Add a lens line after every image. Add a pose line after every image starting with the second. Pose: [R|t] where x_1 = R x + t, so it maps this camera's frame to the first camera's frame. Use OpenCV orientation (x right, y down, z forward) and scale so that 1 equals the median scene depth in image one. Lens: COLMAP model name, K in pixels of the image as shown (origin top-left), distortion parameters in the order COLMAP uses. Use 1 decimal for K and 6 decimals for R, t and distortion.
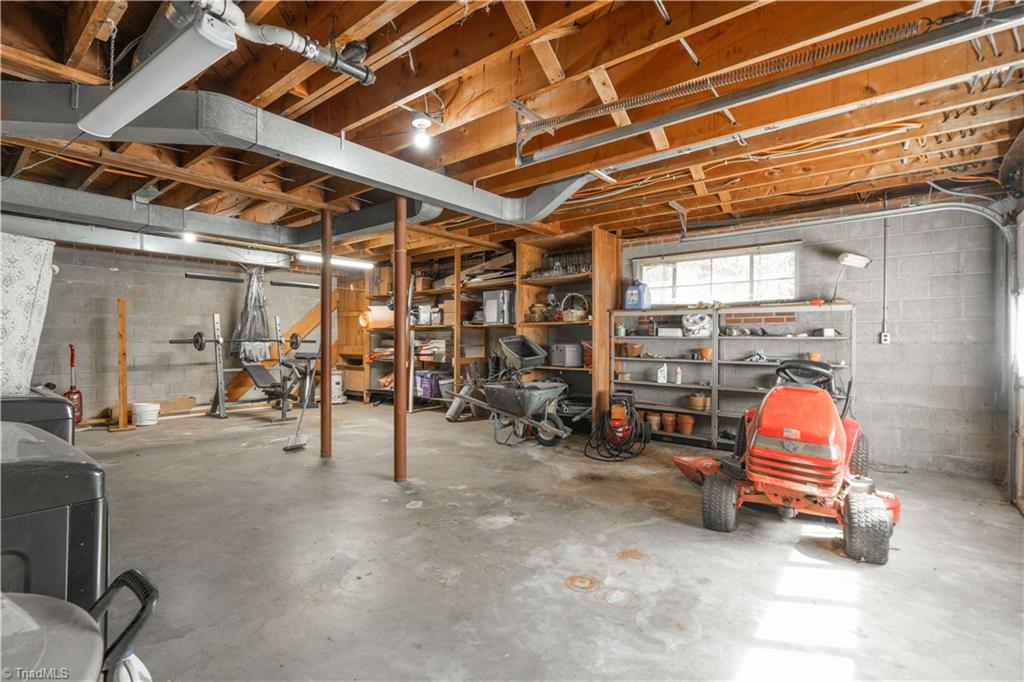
lens RADIAL K [[472.1, 0, 493.4], [0, 472.1, 338.5], [0, 0, 1]] dist [-0.008305, 0.003559]
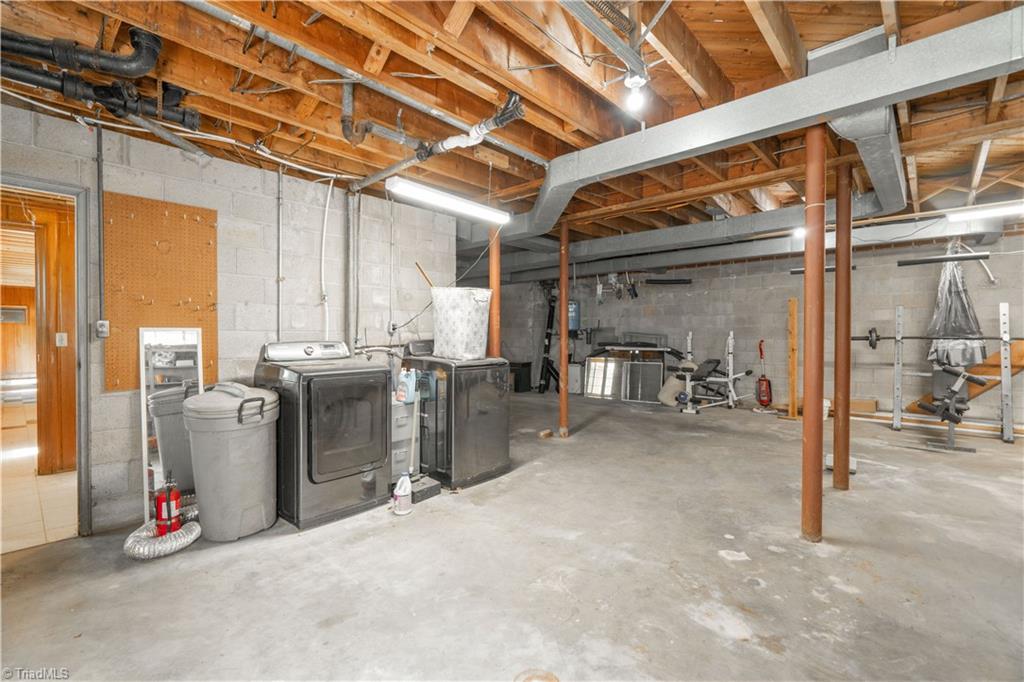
lens RADIAL K [[472.1, 0, 502.3], [0, 472.1, 343.7], [0, 0, 1]] dist [-0.008305, 0.003559]
pose [[-0.068888, 0.016627, -0.997486, 0.449628], [0.000136, 0.999861, 0.016657, 0.001908], [0.997624, 0.001012, -0.068881, 0.512042]]
